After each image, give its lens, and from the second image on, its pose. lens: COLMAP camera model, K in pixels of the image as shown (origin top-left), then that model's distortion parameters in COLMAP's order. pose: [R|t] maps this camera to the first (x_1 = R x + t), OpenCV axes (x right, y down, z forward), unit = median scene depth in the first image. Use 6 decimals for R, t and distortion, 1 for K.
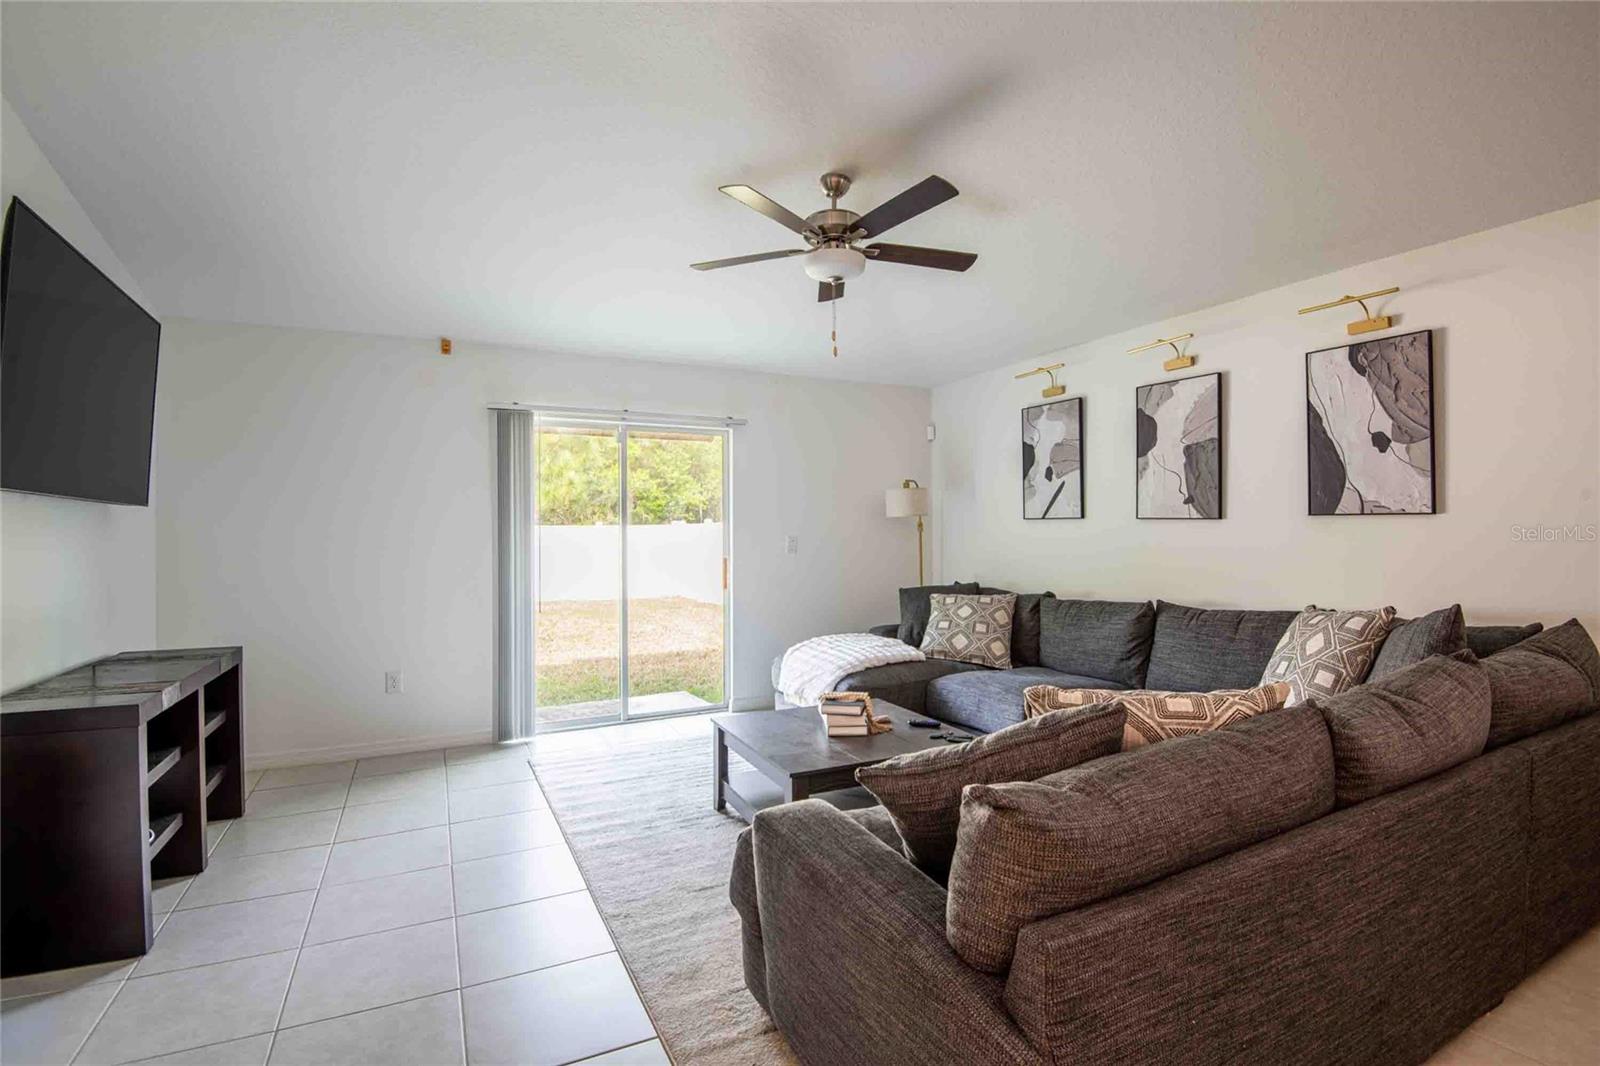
lens RADIAL K [[749.9, 0, 814.1], [0, 749.9, 528.5], [0, 0, 1]] dist [0.008235, -0.013037]
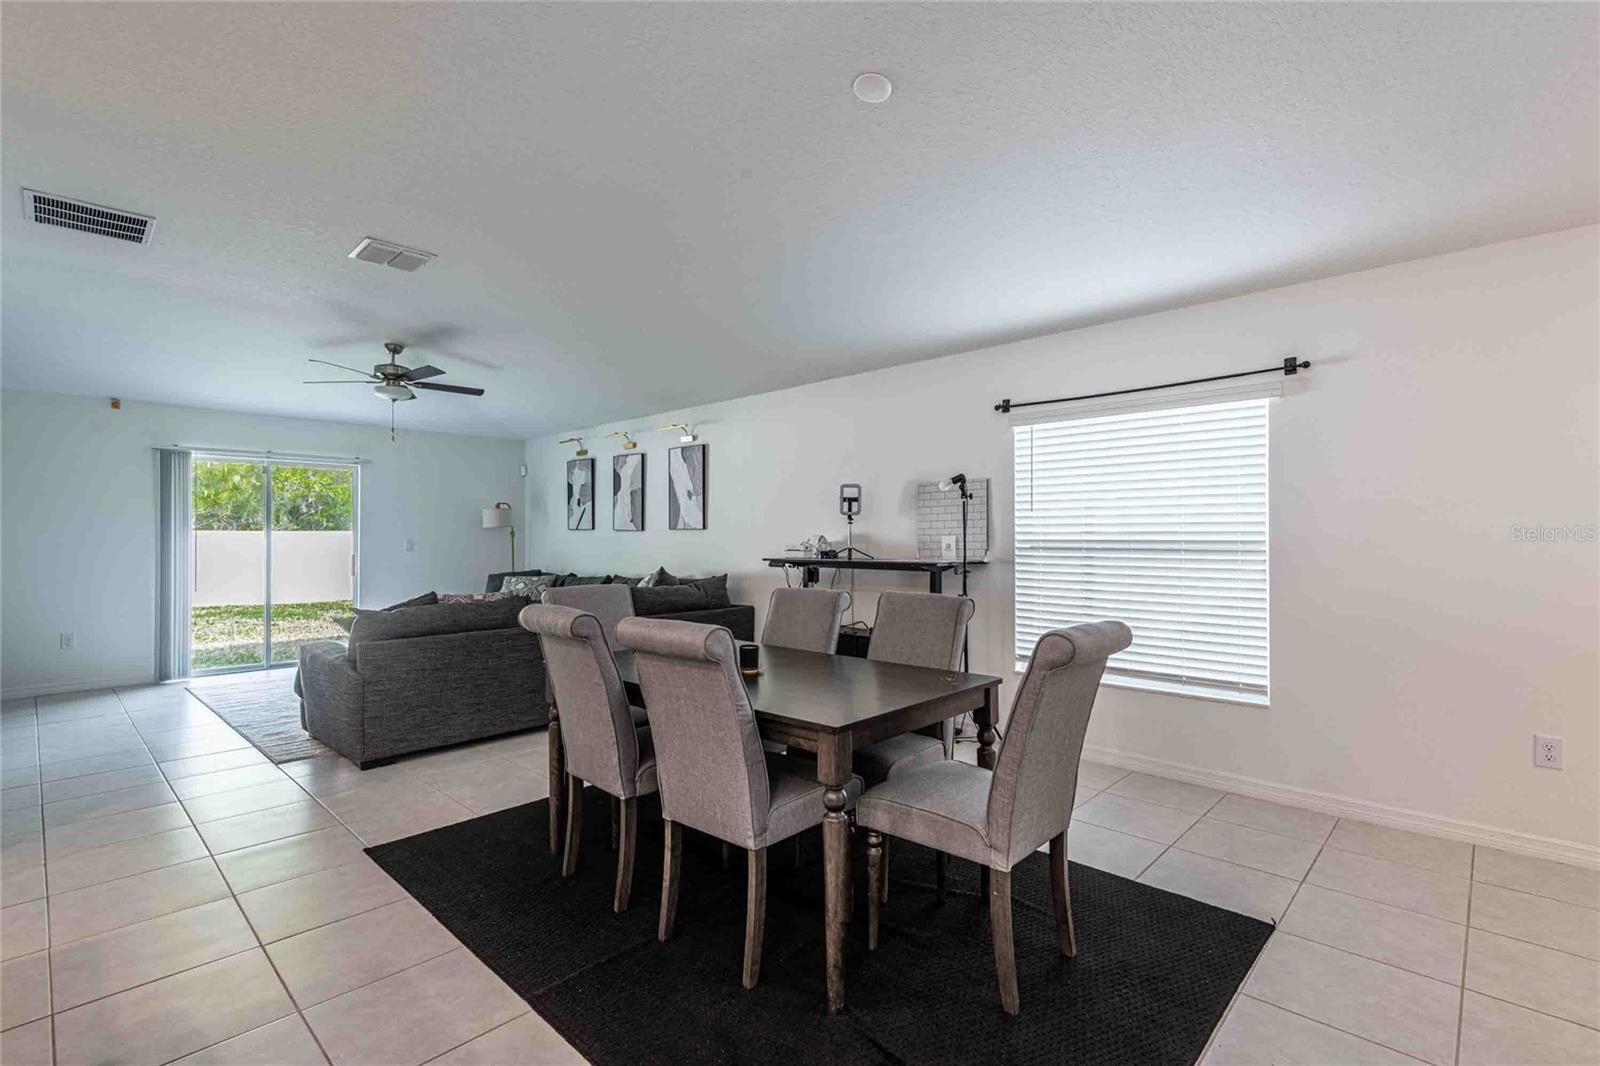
lens RADIAL K [[749.9, 0, 843.1], [0, 749.9, 537.8], [0, 0, 1]] dist [0.008235, -0.013037]
pose [[0.935099, 0.006998, 0.354318, 0.309023], [-0.006507, 0.999976, -0.002577, 0.005311], [-0.354328, 0.000105, 0.935121, -0.843869]]
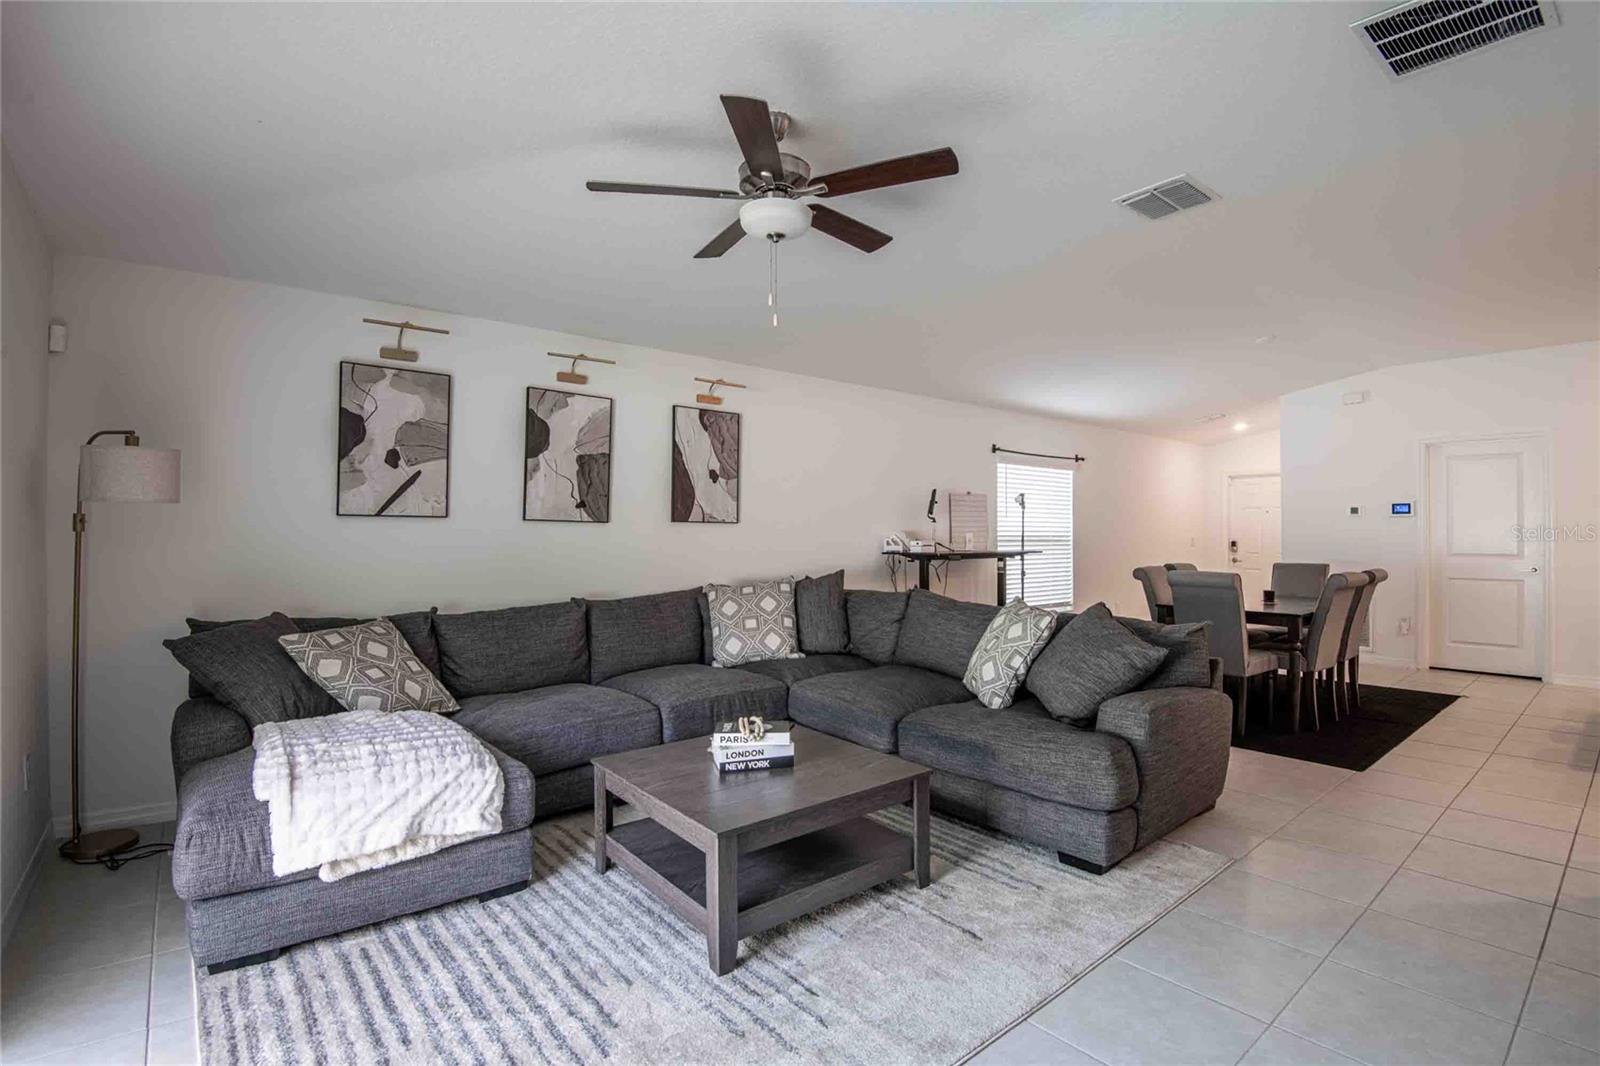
lens RADIAL K [[749.9, 0, 827.5], [0, 749.9, 521.5], [0, 0, 1]] dist [0.008235, -0.013037]
pose [[-0.250495, 0.022042, 0.967867, -0.612240], [0.000749, 0.999745, -0.022574, 0.010745], [-0.968118, -0.004930, -0.250448, 0.864640]]
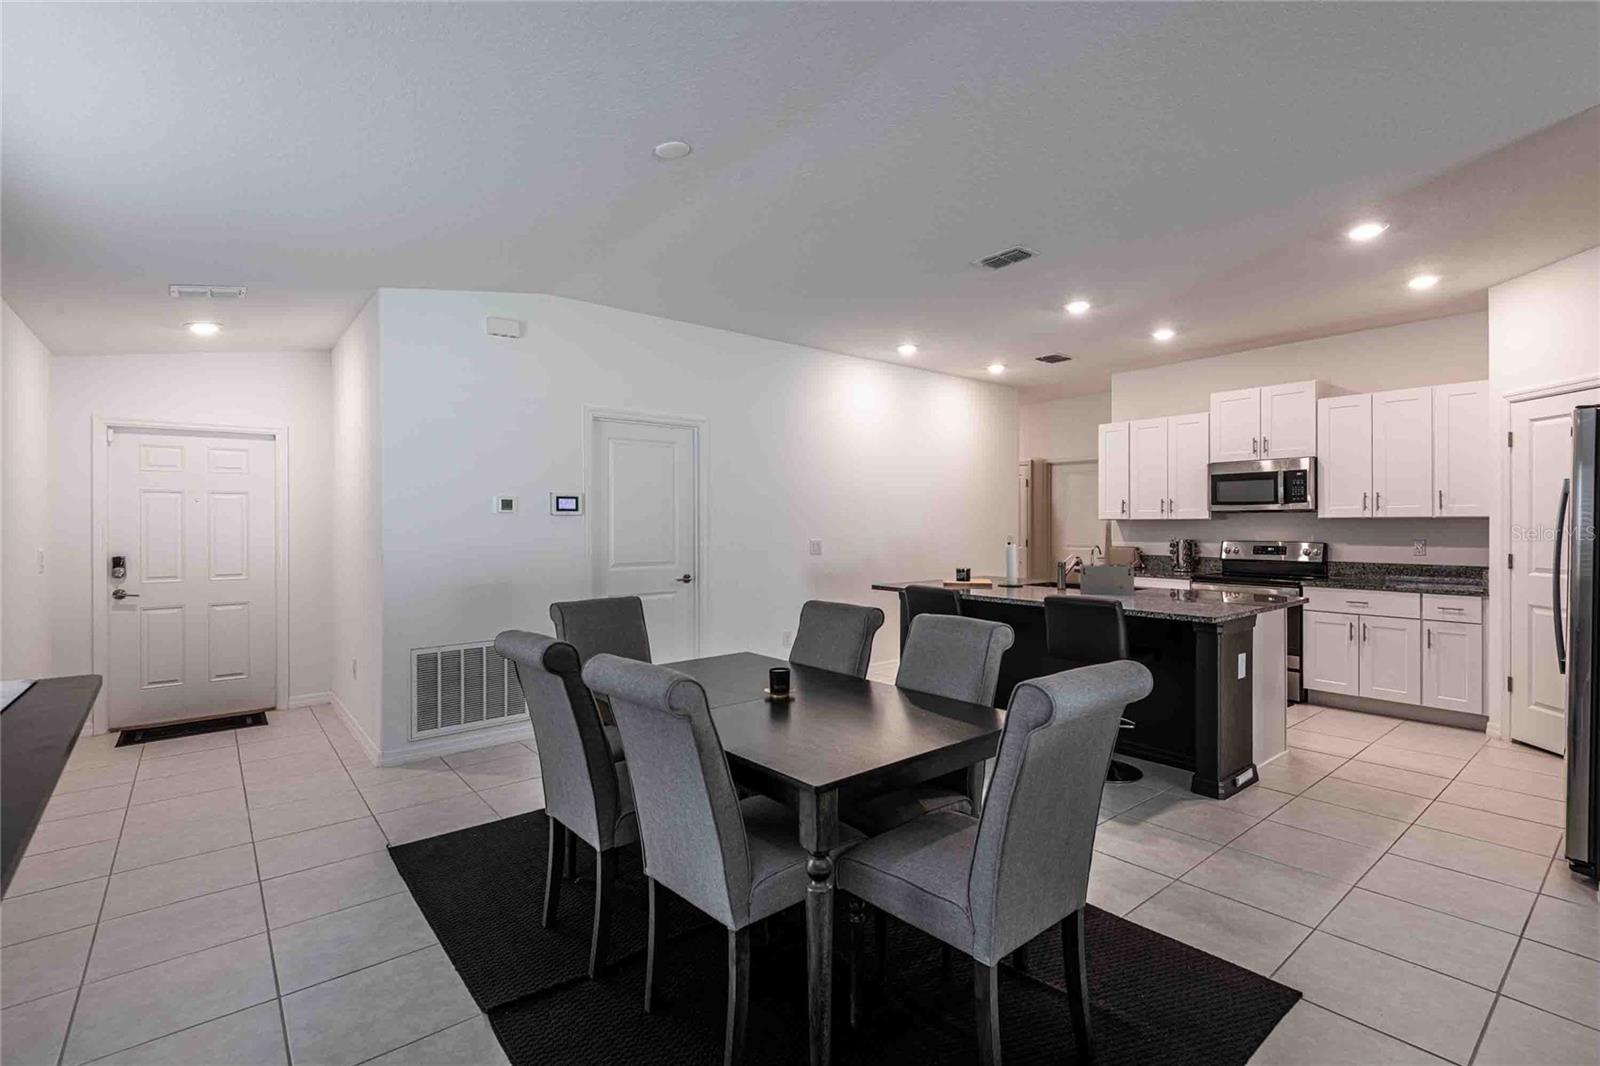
lens RADIAL K [[749.9, 0, 811.6], [0, 749.9, 513.5], [0, 0, 1]] dist [0.008235, -0.013037]
pose [[-0.973537, 0.007851, -0.228393, 0.587654], [0.010783, 0.999875, -0.011596, -0.022298], [0.228273, -0.013752, -0.973500, 0.425611]]
